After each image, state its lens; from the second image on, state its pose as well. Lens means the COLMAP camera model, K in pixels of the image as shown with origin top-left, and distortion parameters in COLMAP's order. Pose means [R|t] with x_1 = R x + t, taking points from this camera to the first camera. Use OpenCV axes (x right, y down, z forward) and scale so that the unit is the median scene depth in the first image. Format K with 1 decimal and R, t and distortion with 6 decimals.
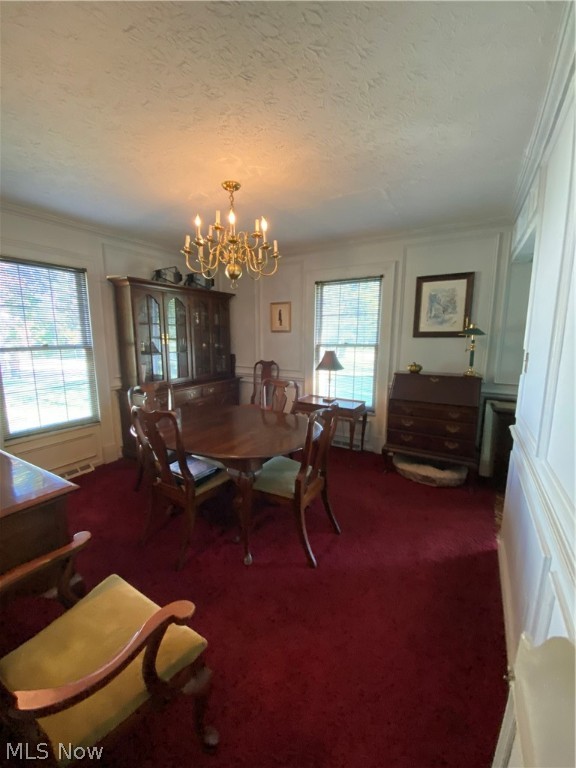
lens RADIAL K [[305.3, 0, 288.0], [0, 305.3, 384.0], [0, 0, 1]] dist [0.025083, -0.022428]
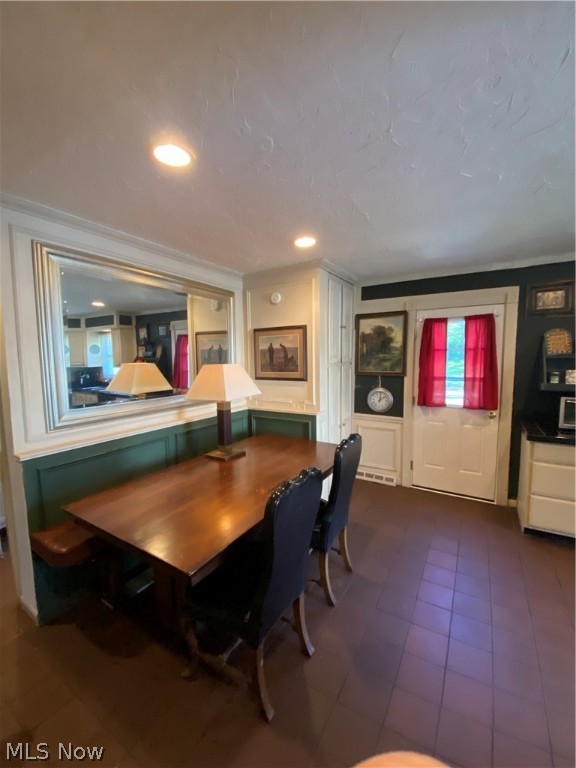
lens RADIAL K [[305.3, 0, 288.0], [0, 305.3, 384.0], [0, 0, 1]] dist [0.025083, -0.022428]
pose [[-0.002801, 0.079698, -0.996815, 0.486329], [-0.150418, 0.985444, 0.079212, -0.126482], [0.988618, 0.150161, 0.009228, 0.550621]]
